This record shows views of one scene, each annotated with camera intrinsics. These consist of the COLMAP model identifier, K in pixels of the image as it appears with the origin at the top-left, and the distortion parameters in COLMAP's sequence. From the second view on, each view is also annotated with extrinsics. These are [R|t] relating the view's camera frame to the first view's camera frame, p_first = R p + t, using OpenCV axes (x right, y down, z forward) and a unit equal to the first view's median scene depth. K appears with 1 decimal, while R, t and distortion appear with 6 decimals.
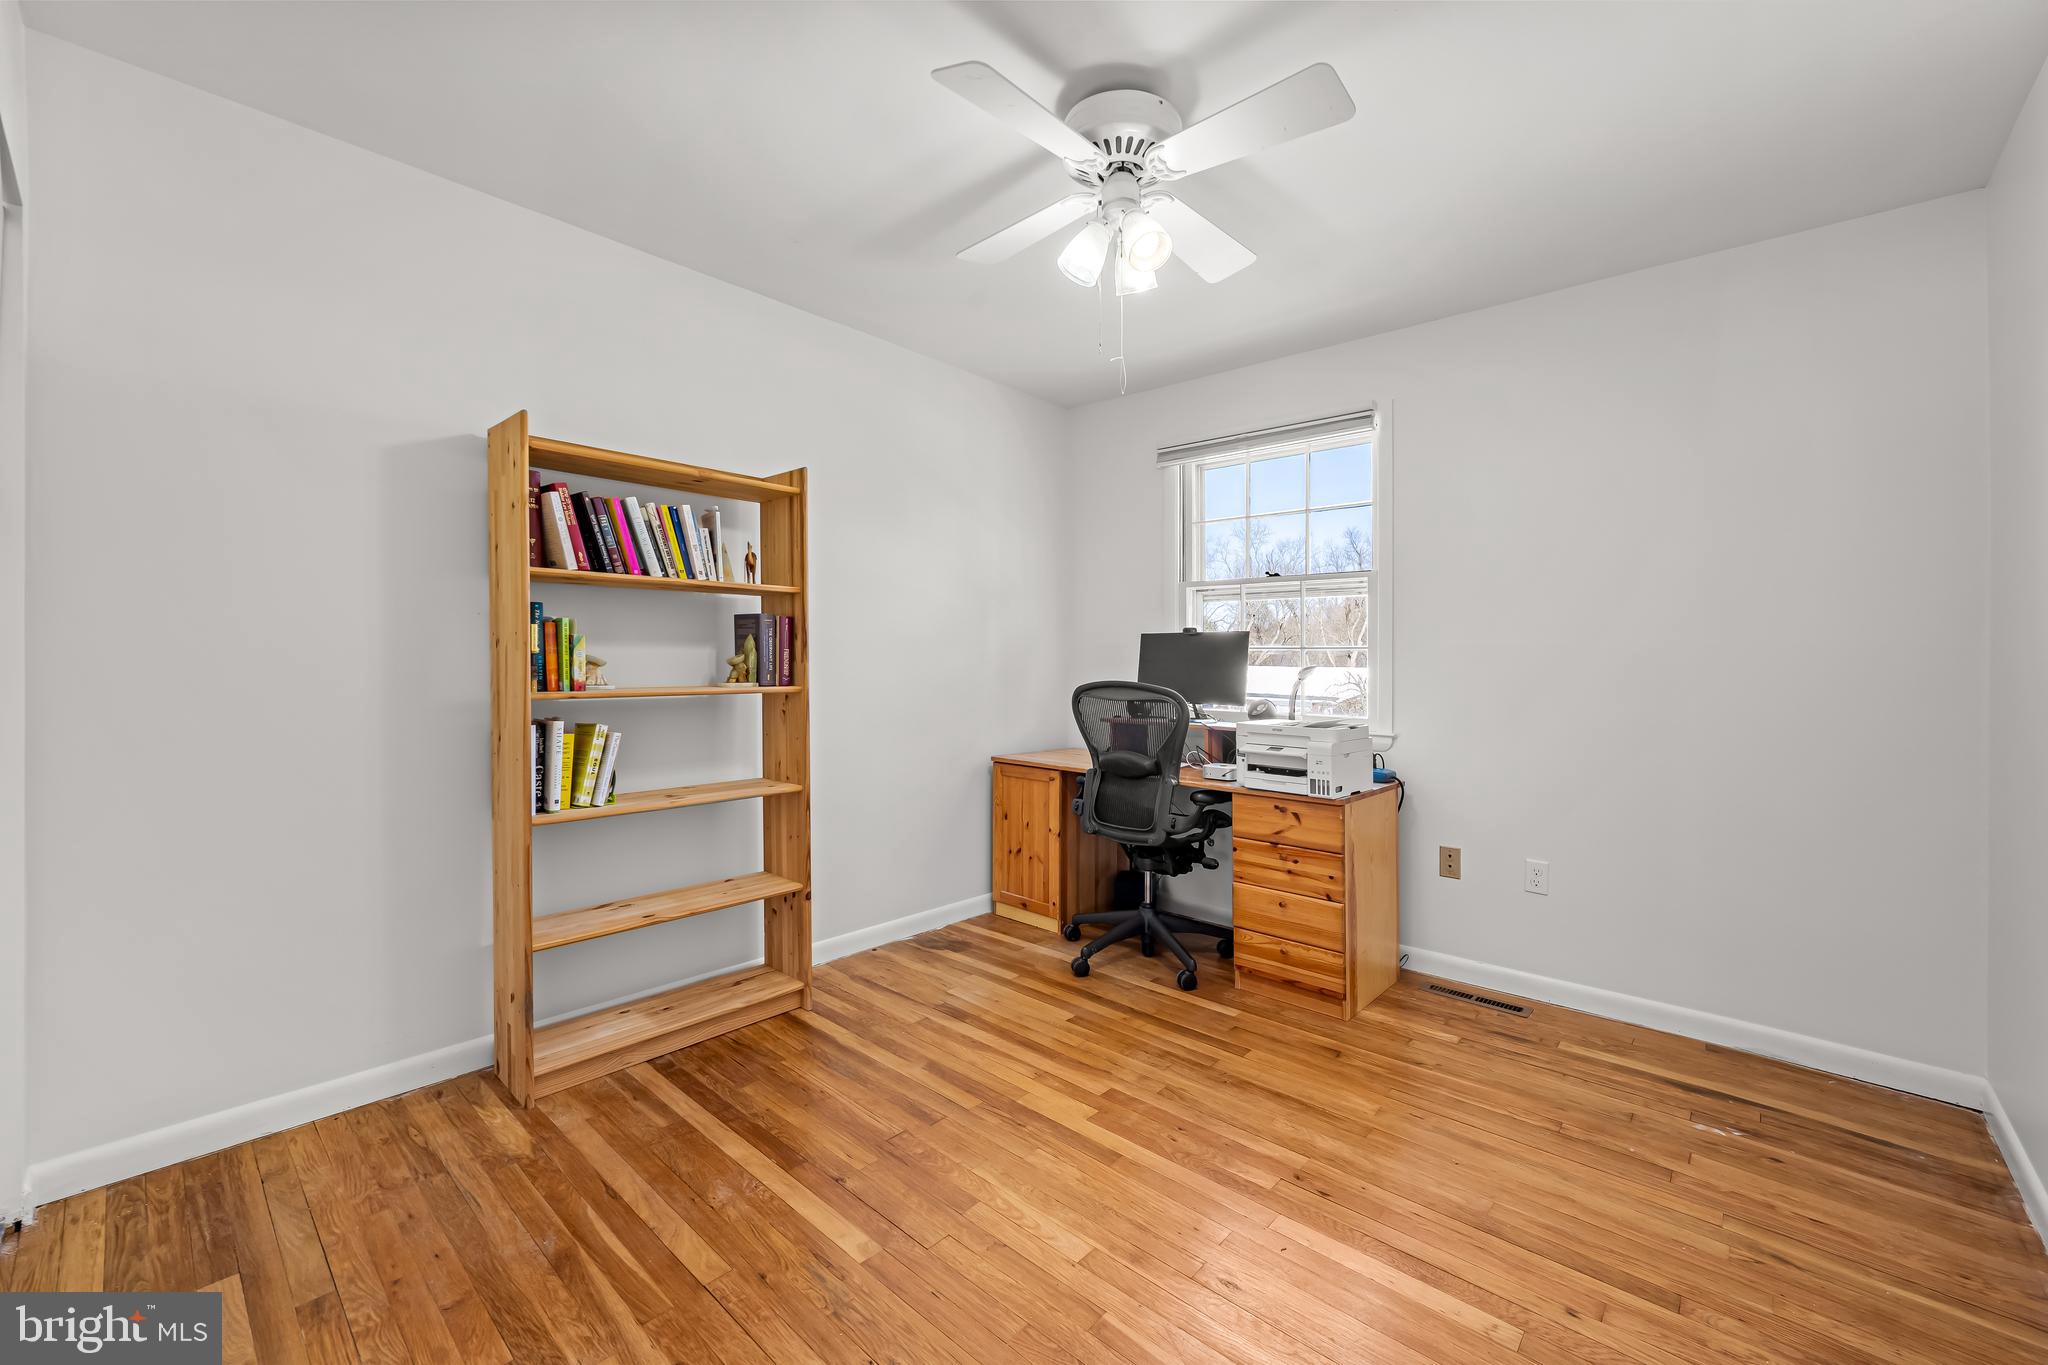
lens RADIAL K [[815.1, 0, 1025.3], [0, 815.1, 669.7], [0, 0, 1]] dist [-0.002505, -0.000173]
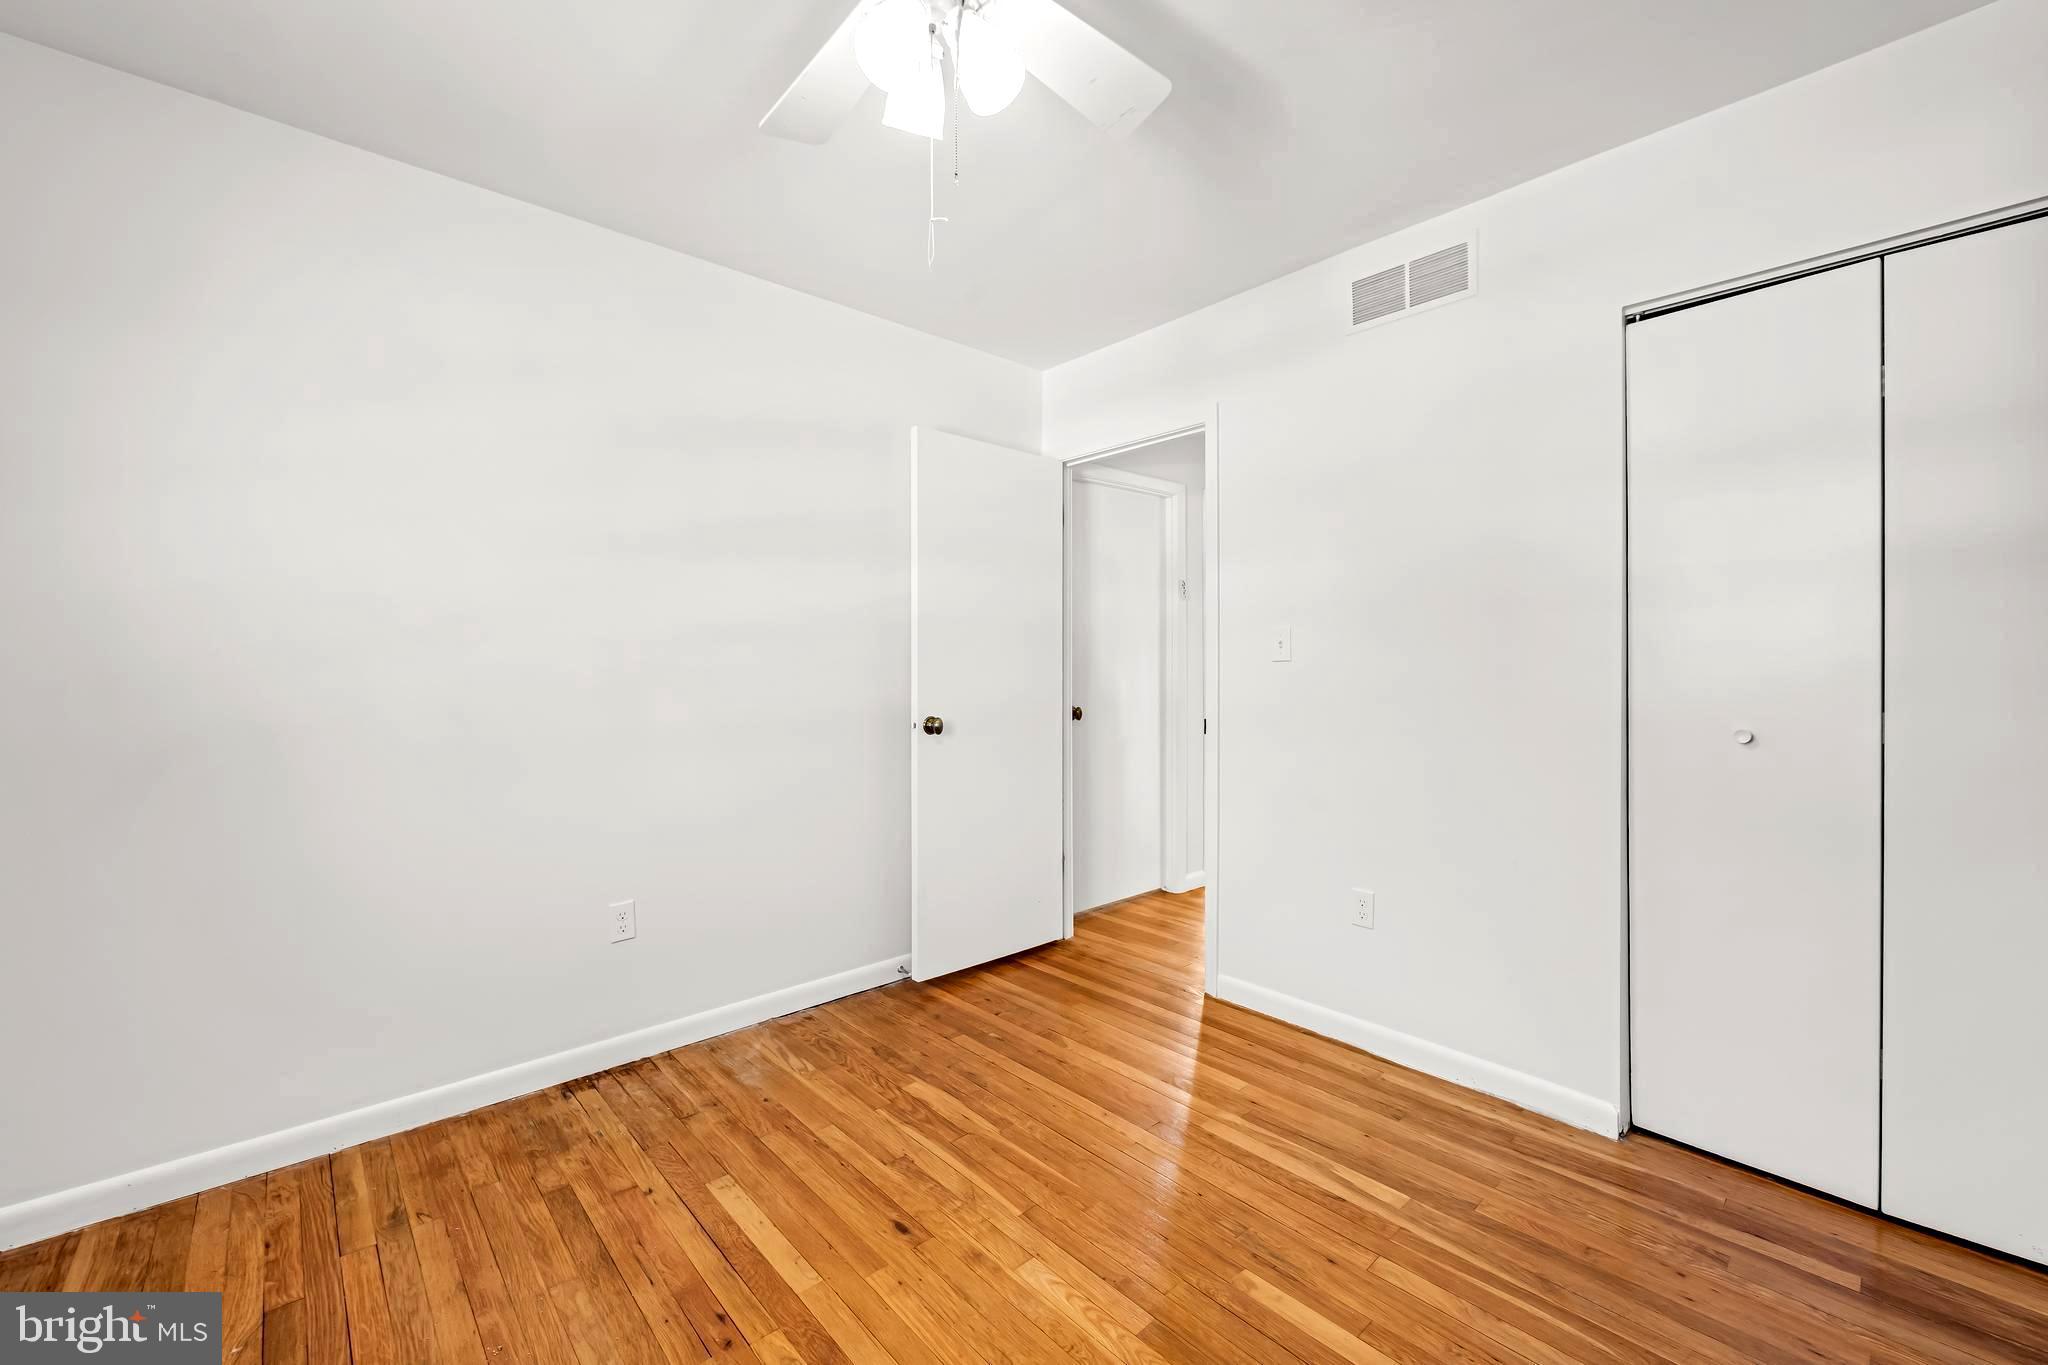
lens RADIAL K [[815.1, 0, 1025.3], [0, 815.1, 669.7], [0, 0, 1]] dist [-0.002505, -0.000173]
pose [[-0.995091, -0.013577, 0.098032, -0.016297], [-0.011088, 0.999603, 0.025890, -0.049861], [-0.098344, 0.024676, -0.994846, 1.975025]]
